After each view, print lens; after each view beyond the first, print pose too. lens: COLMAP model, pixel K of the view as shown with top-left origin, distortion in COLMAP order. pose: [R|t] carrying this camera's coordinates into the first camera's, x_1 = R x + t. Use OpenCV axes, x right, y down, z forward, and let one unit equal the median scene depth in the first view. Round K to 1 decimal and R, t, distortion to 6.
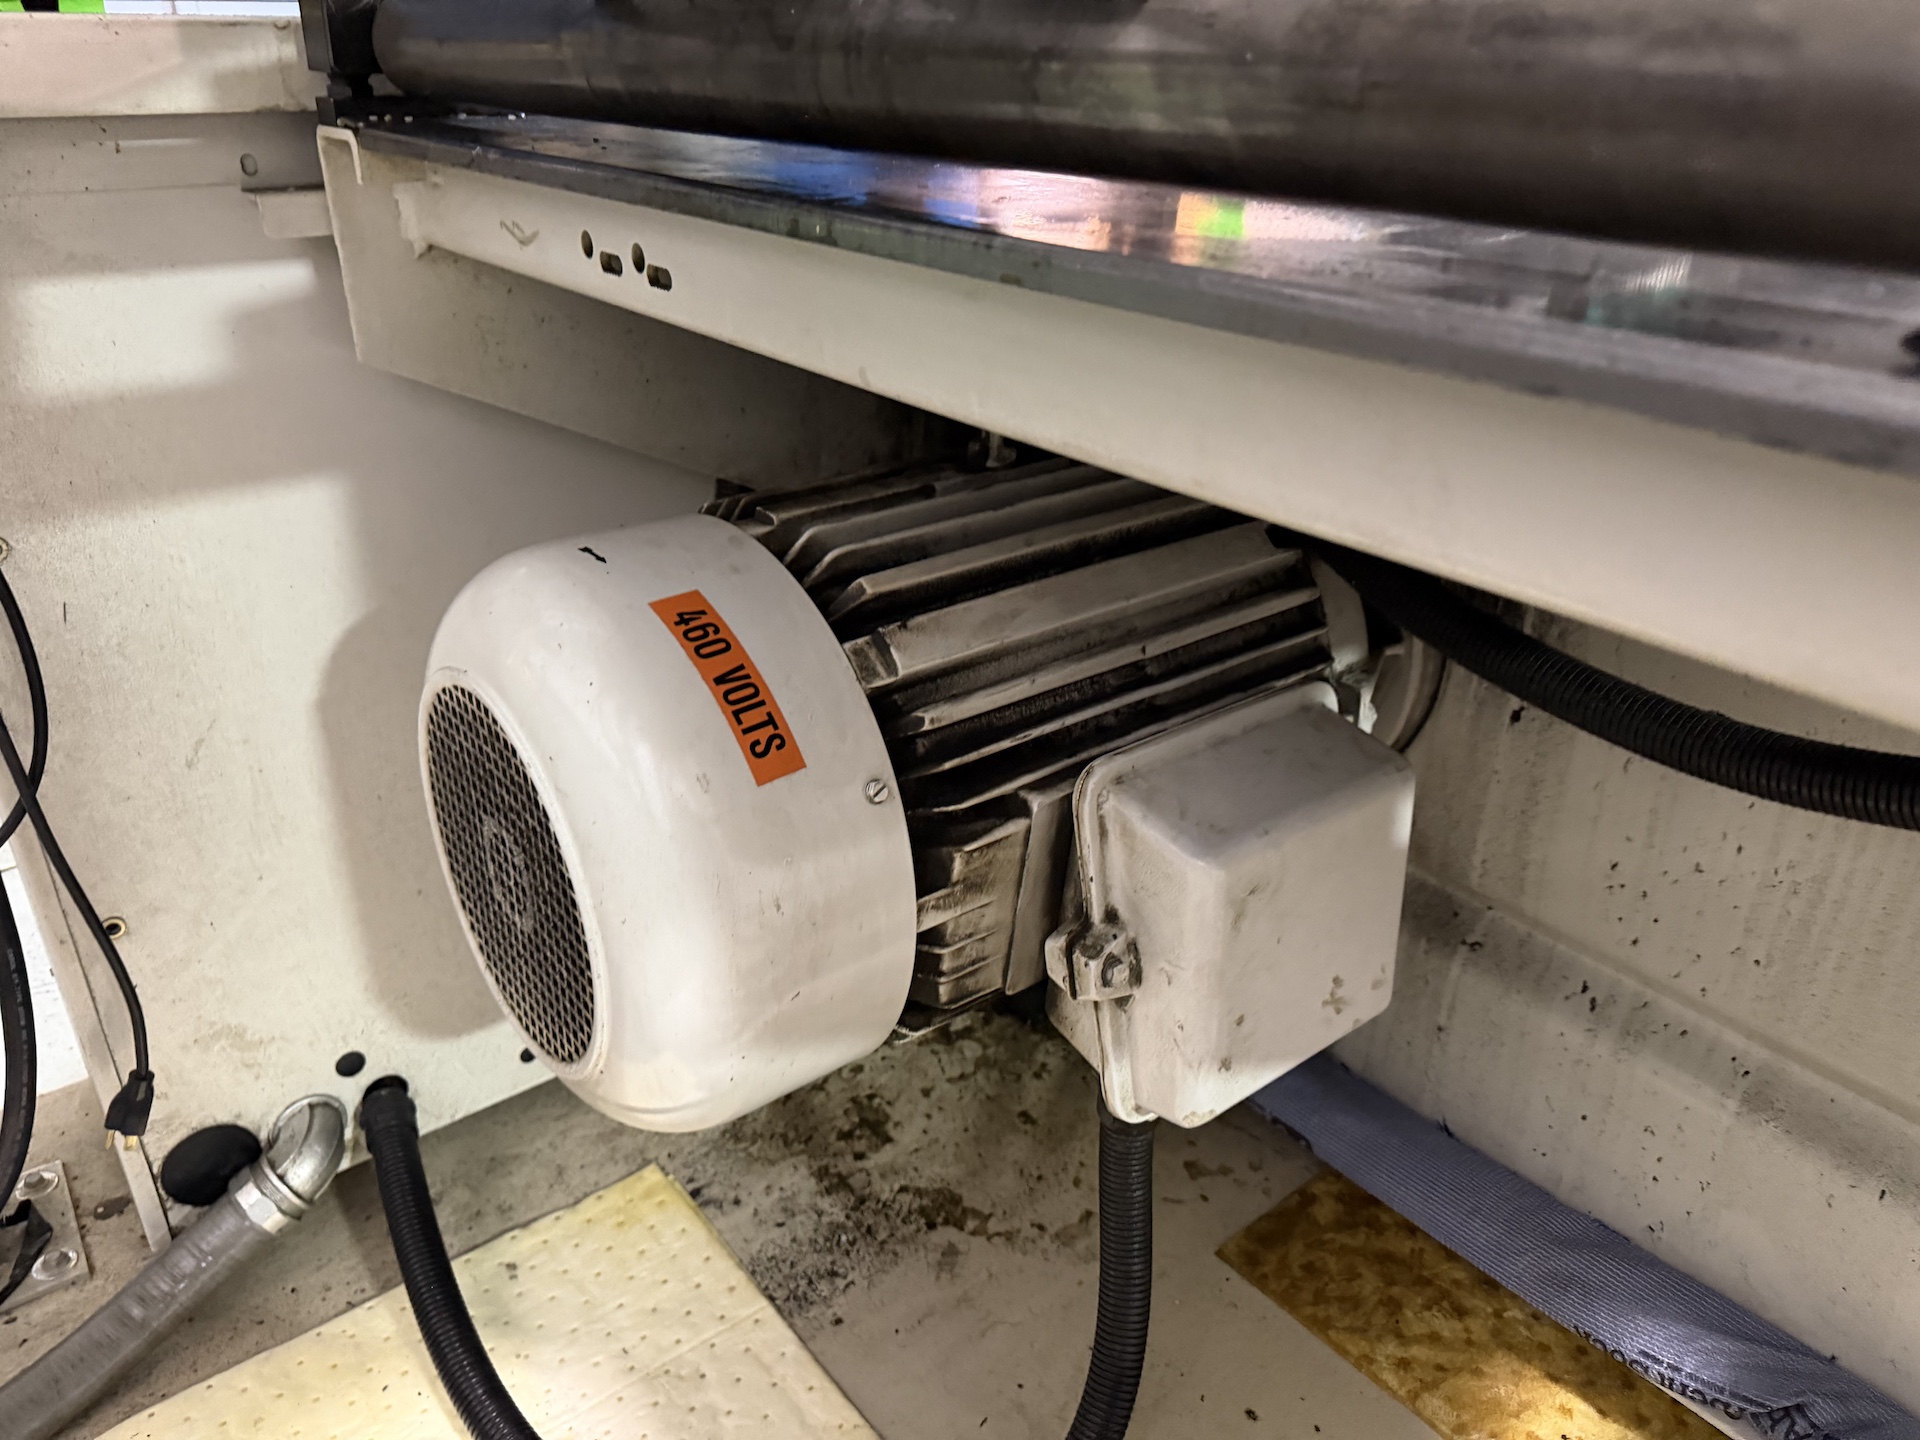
lens RADIAL K [[1353.7, 0, 960.0], [0, 1353.7, 720.0], [0, 0, 1]] dist [0.129712, -0.212108]
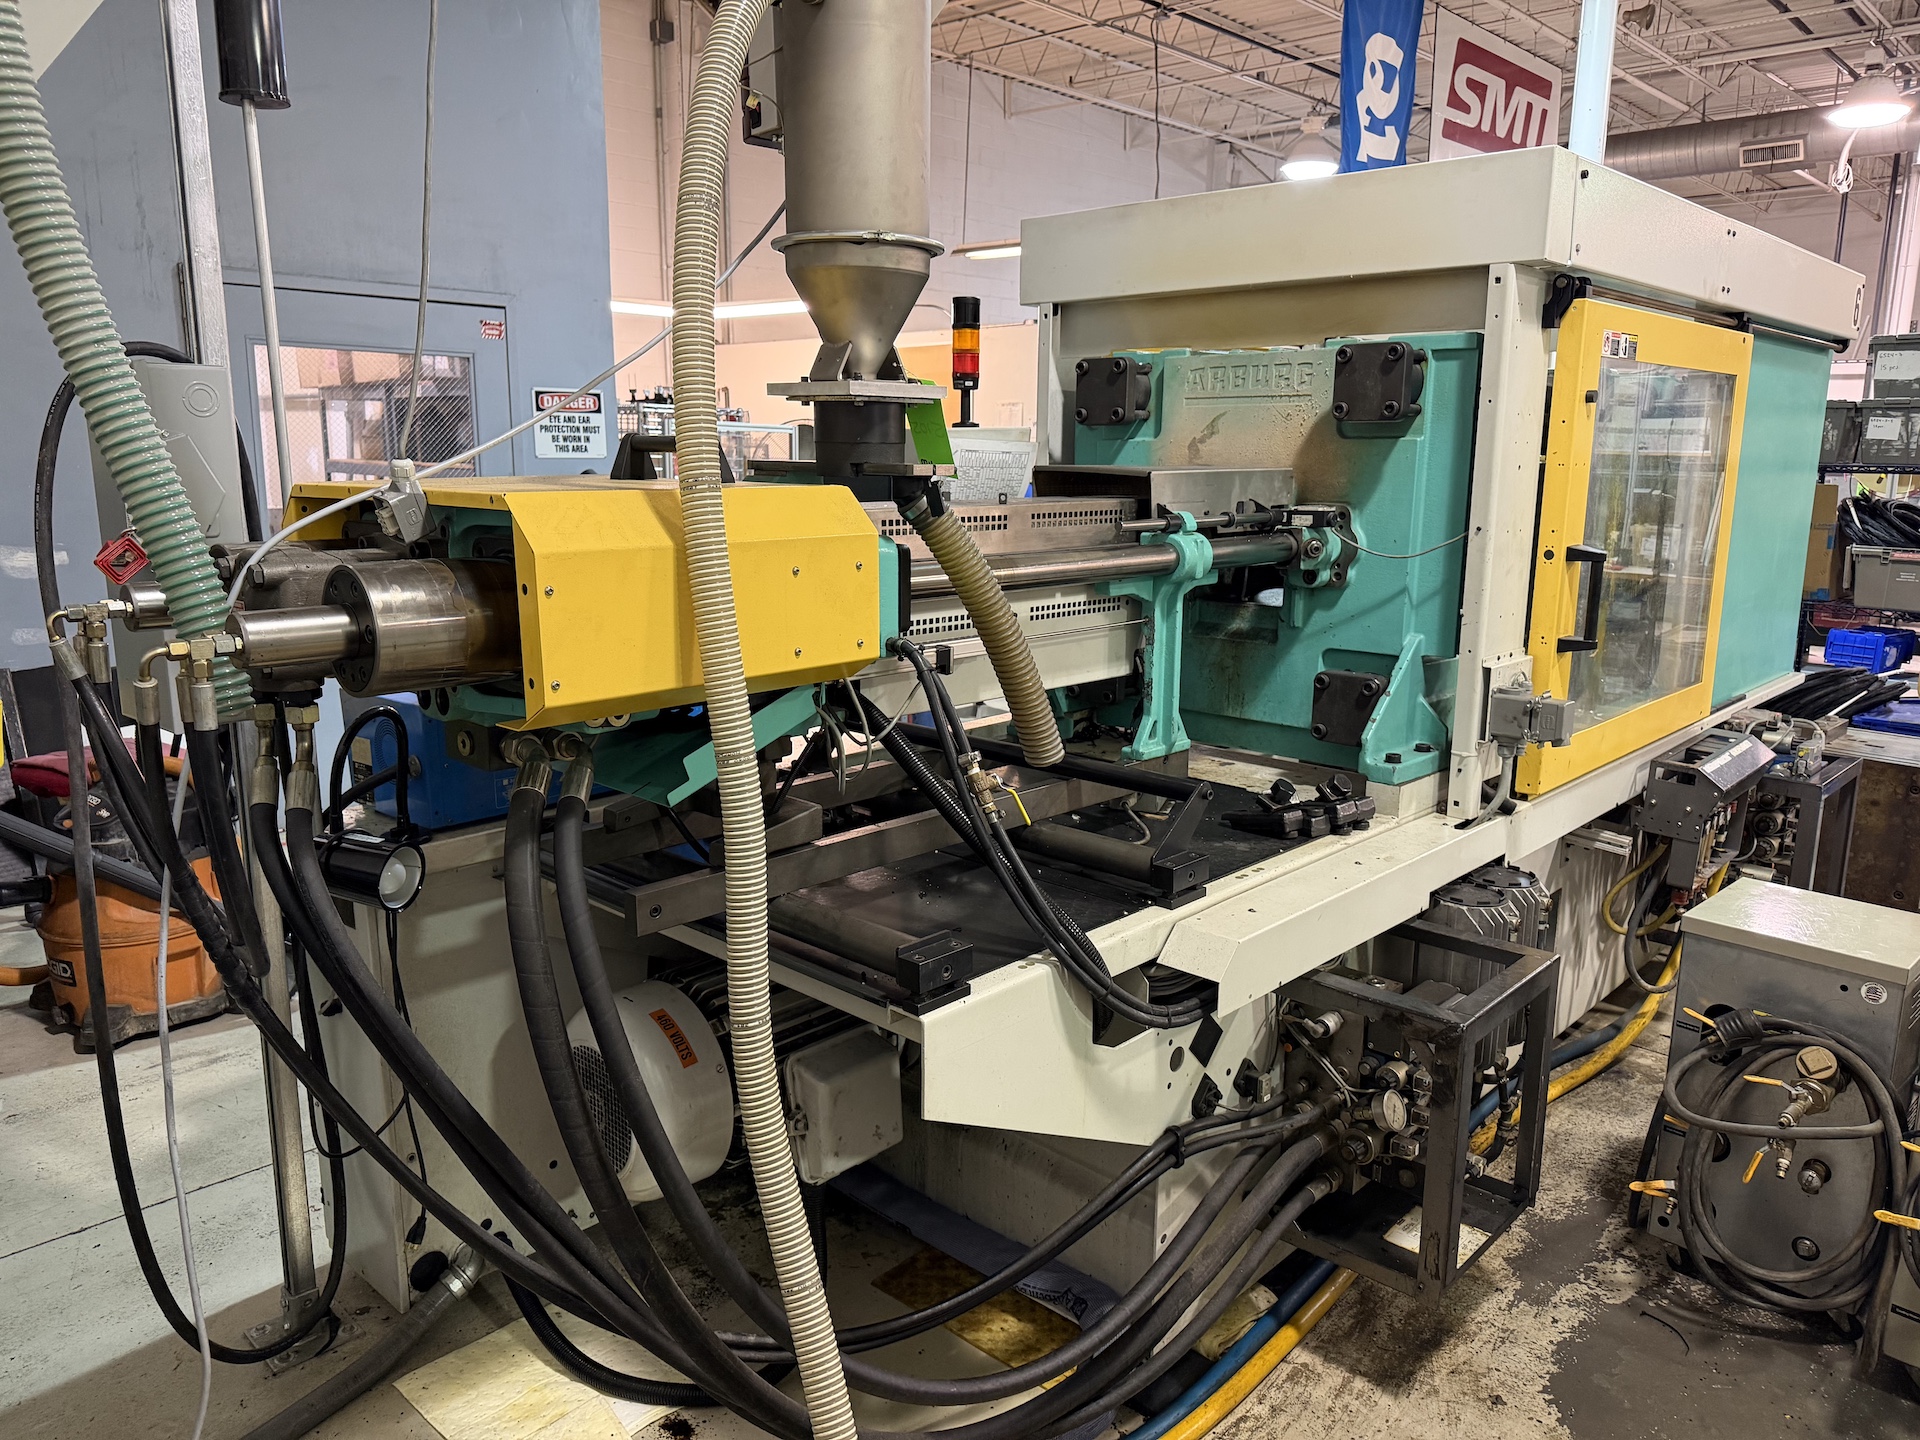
lens RADIAL K [[1353.7, 0, 960.0], [0, 1353.7, 720.0], [0, 0, 1]] dist [0.129712, -0.212108]
pose [[0.990537, -0.035728, 0.132511, 0.084252], [0.068205, 0.966000, -0.249383, 0.083869], [-0.119096, 0.256061, 0.959296, -1.976521]]
